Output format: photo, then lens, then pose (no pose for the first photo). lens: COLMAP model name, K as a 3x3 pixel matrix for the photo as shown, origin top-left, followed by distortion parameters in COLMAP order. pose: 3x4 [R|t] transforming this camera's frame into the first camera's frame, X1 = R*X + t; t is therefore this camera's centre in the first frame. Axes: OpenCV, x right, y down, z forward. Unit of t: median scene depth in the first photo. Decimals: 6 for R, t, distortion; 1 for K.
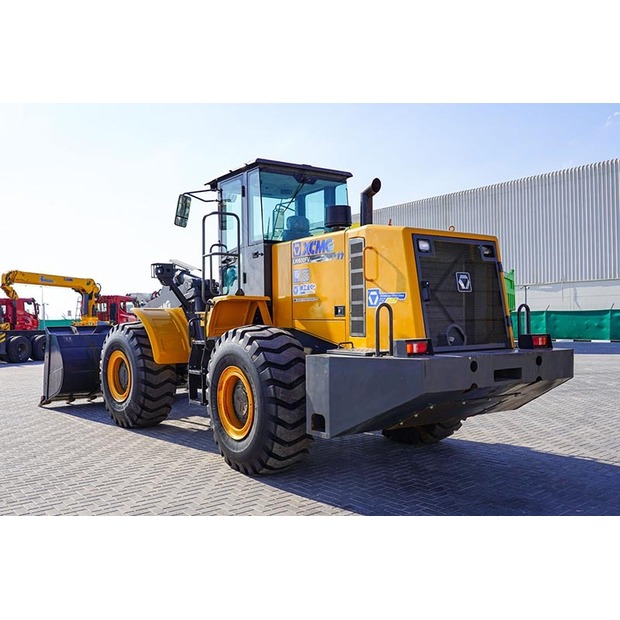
lens RADIAL K [[615.8, 0, 310.0], [0, 615.8, 310.0], [0, 0, 1]] dist [0.000465, 0.002993]
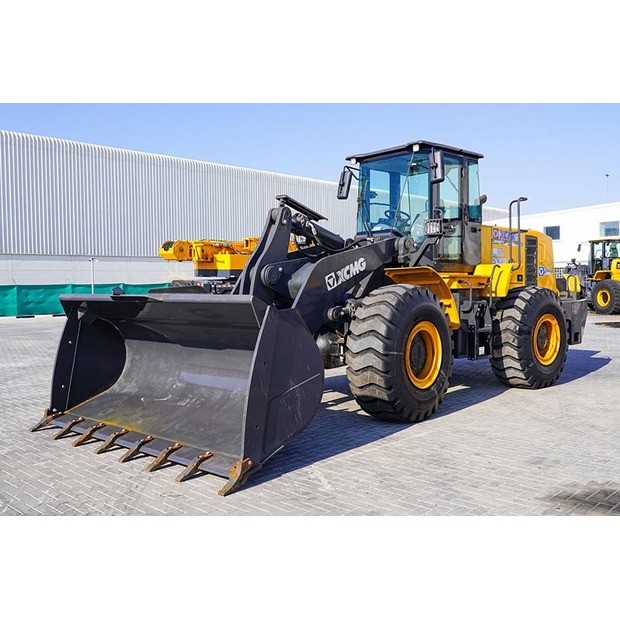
lens RADIAL K [[615.8, 0, 310.0], [0, 615.8, 310.0], [0, 0, 1]] dist [0.000465, 0.002993]
pose [[-0.141055, -0.021705, 0.989764, -0.841807], [0.003239, 0.999744, 0.022386, 0.027157], [-0.989996, 0.006363, -0.140948, 1.007408]]
